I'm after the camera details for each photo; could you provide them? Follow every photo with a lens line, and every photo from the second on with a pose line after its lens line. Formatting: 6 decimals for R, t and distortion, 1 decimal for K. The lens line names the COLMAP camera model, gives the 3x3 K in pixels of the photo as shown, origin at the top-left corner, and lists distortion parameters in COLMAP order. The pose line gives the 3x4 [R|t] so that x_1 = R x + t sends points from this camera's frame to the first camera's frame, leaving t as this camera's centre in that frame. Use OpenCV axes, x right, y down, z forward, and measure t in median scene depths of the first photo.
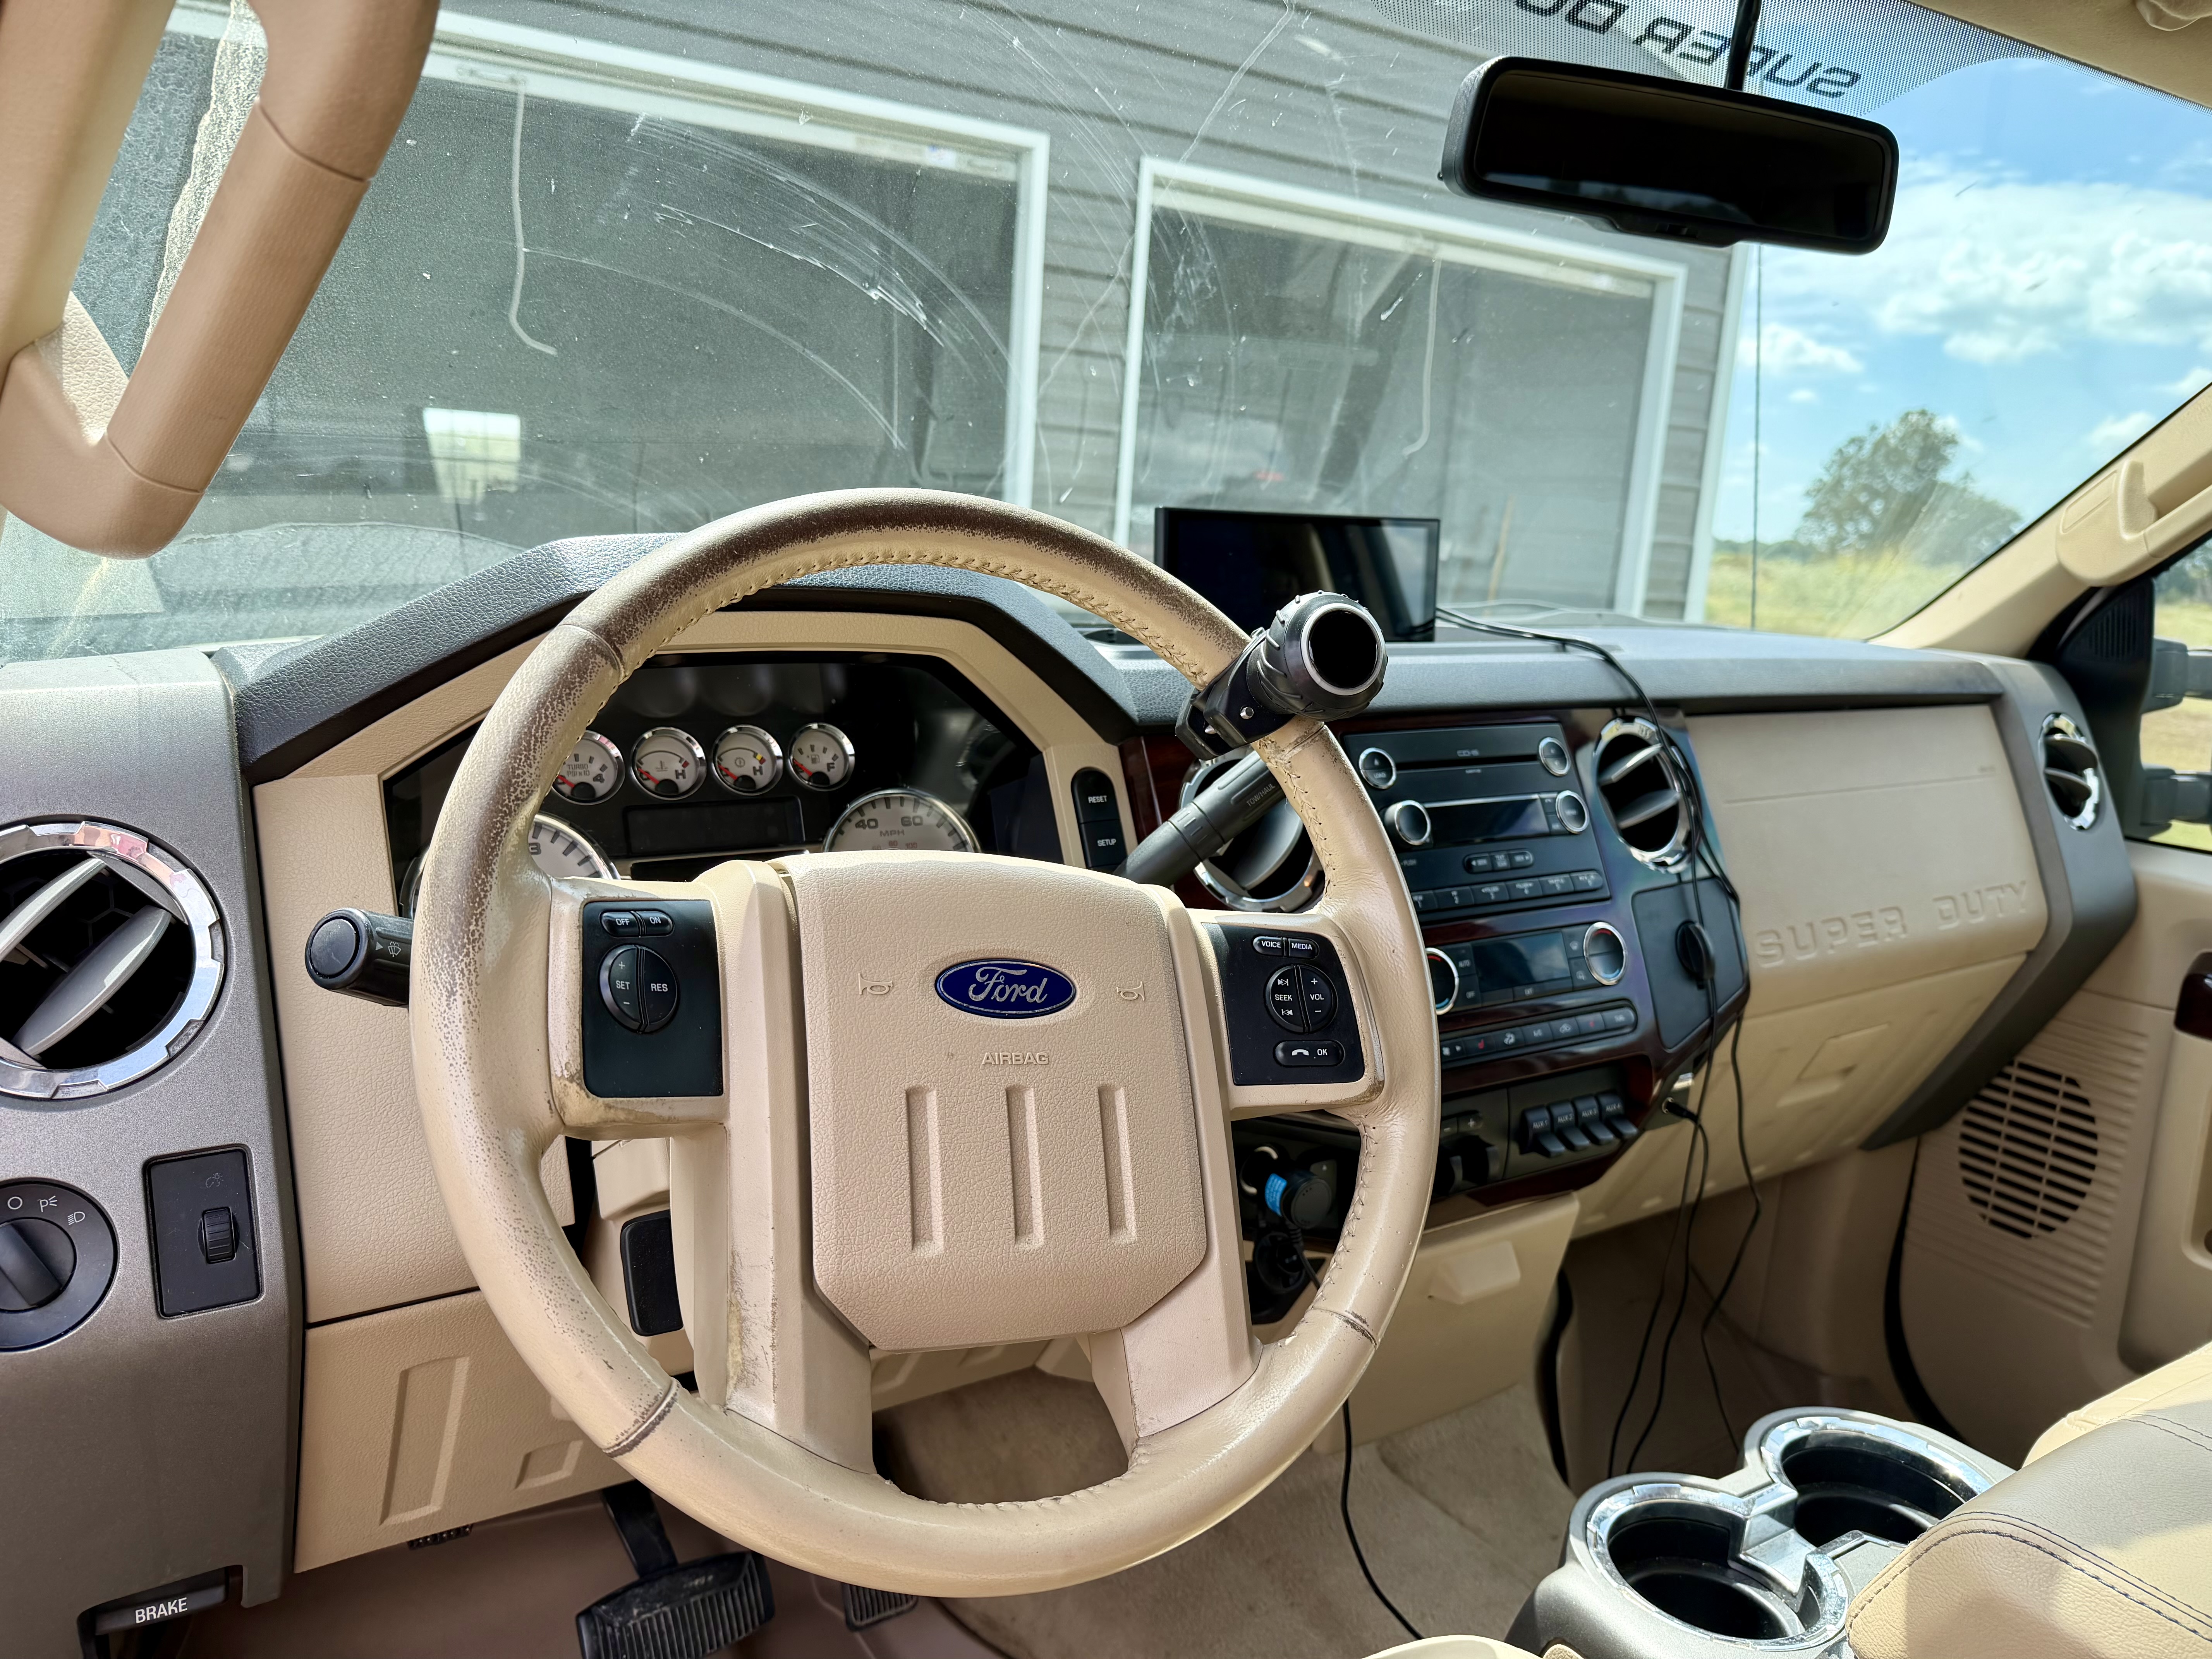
lens RADIAL K [[1575.2, 0, 1107.1], [0, 1575.2, 836.0], [0, 0, 1]] dist [0.044013, -0.069228]
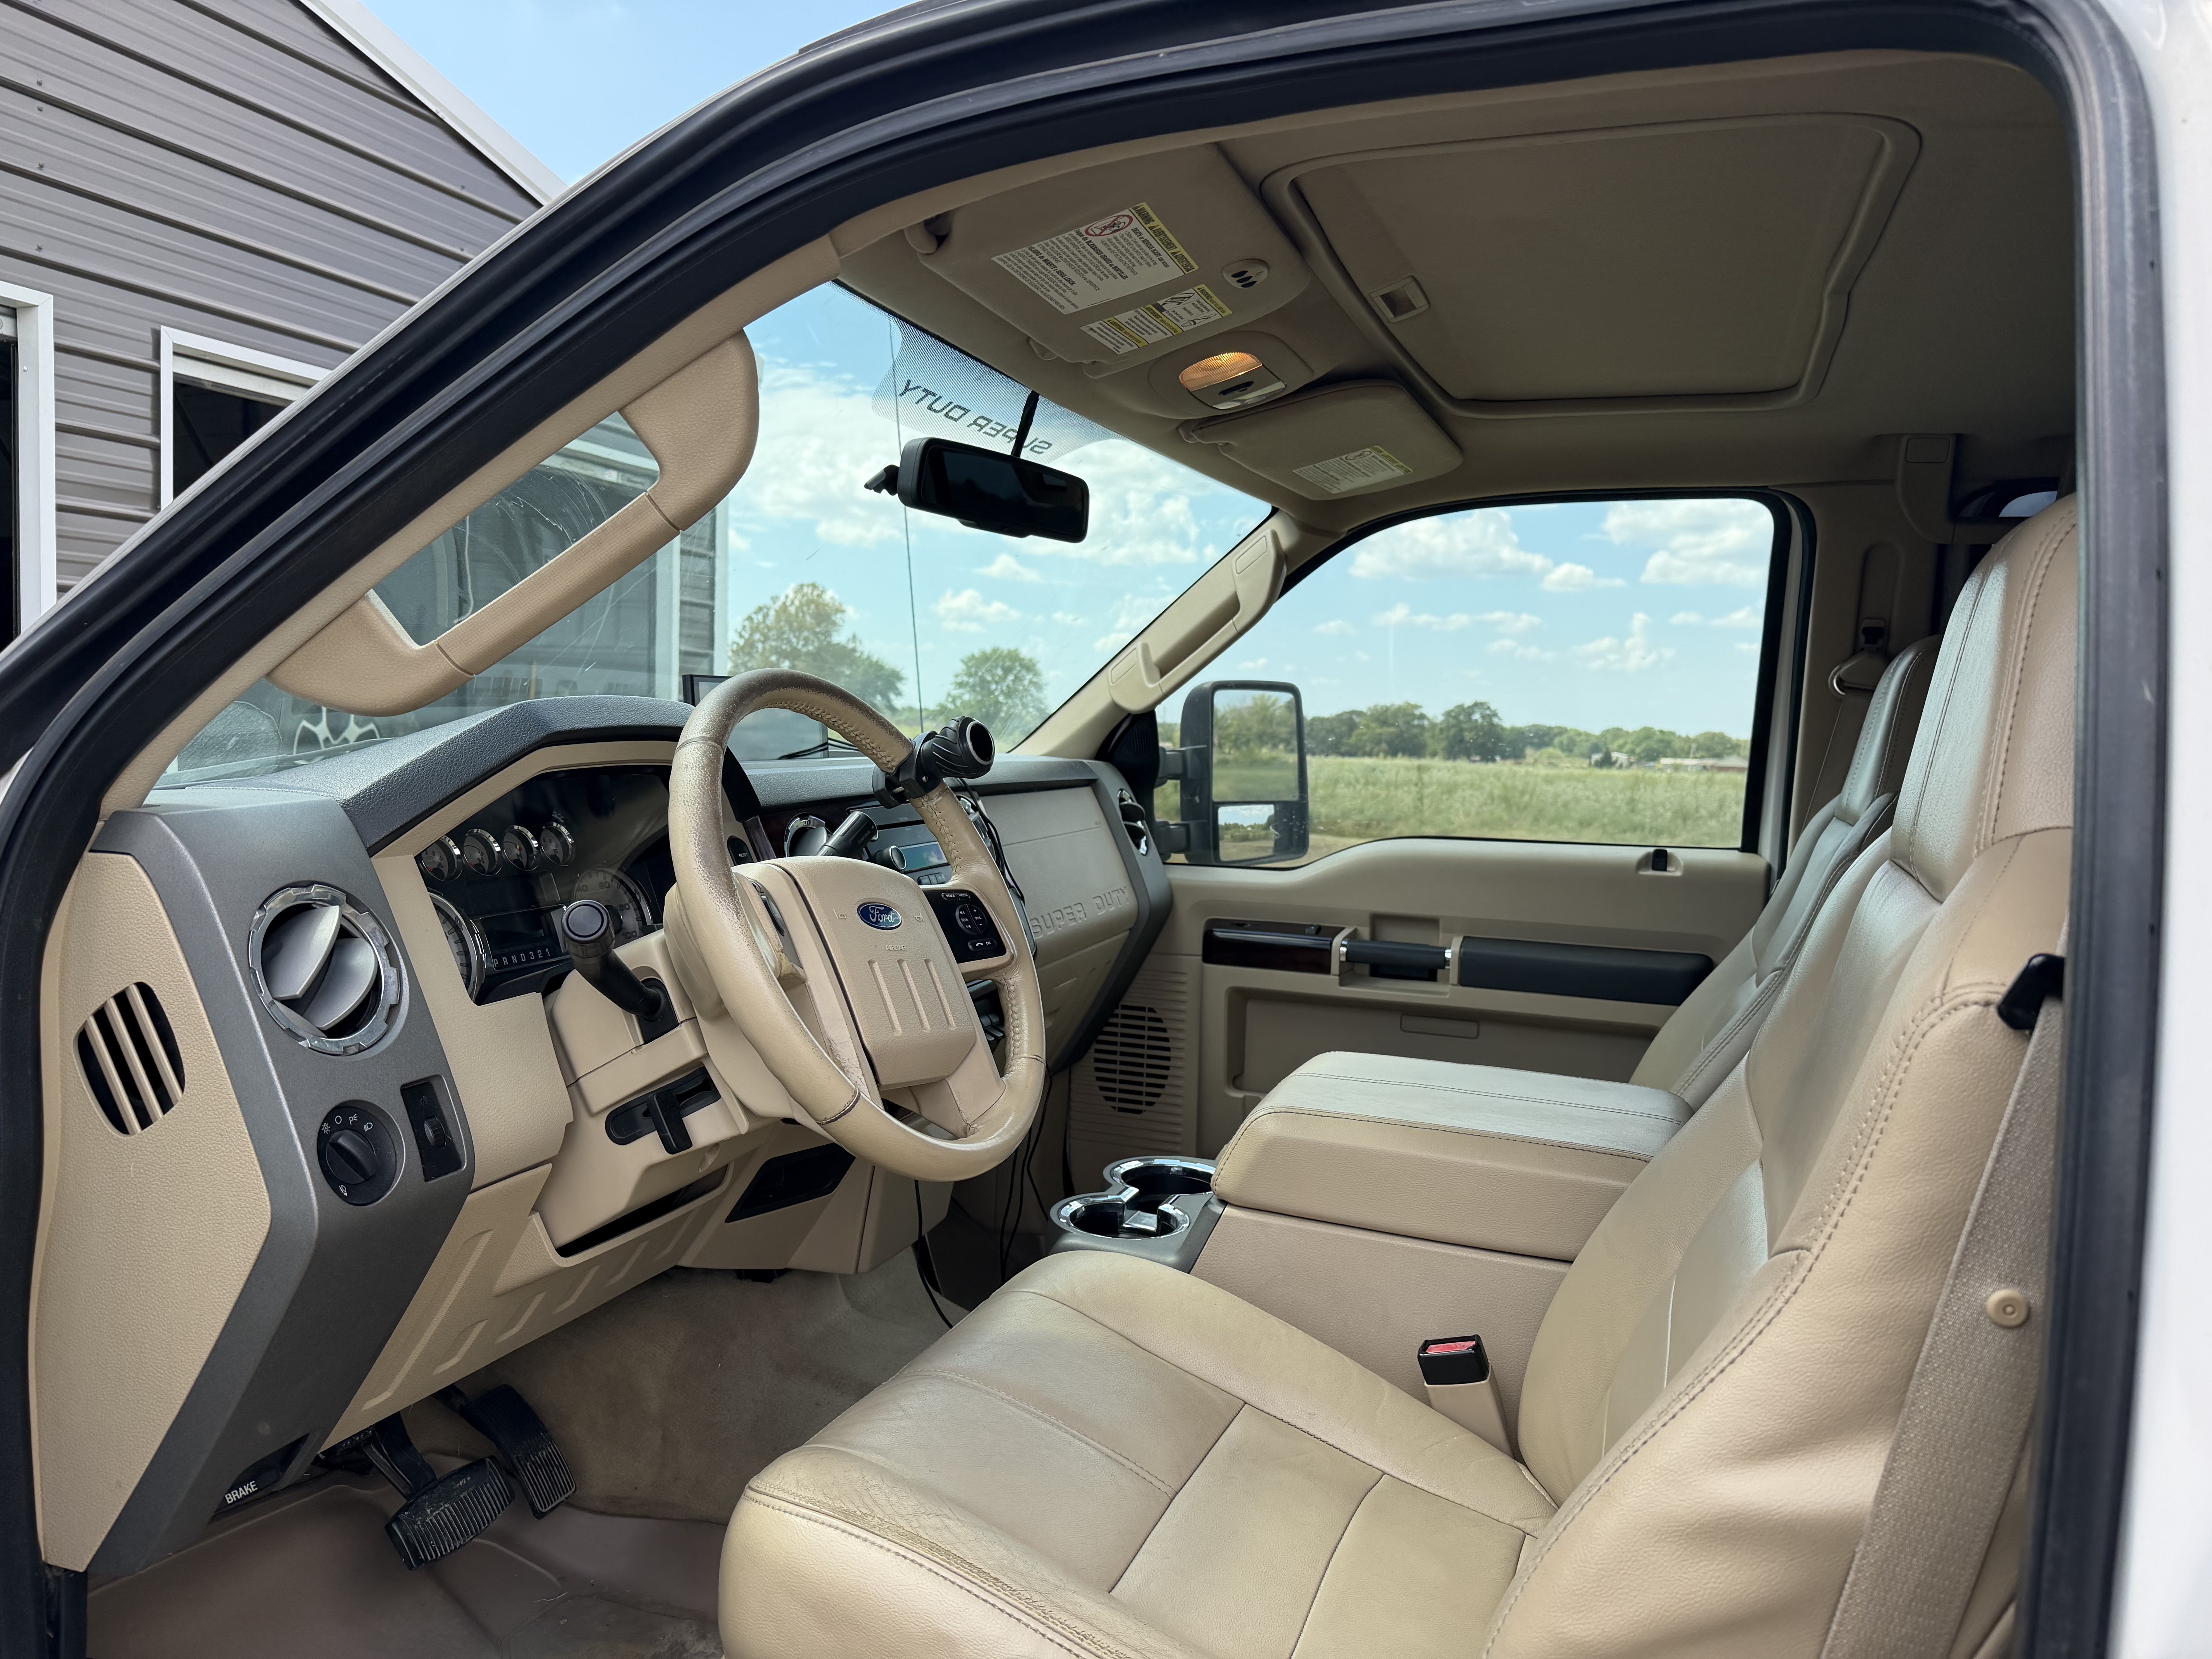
lens RADIAL K [[1575.2, 0, 1107.1], [0, 1575.2, 836.0], [0, 0, 1]] dist [0.044013, -0.069228]
pose [[0.791616, -0.075164, 0.606379, -0.407691], [0.134648, 0.989468, -0.053131, 0.055918], [-0.595999, 0.123707, 0.793399, -0.296466]]
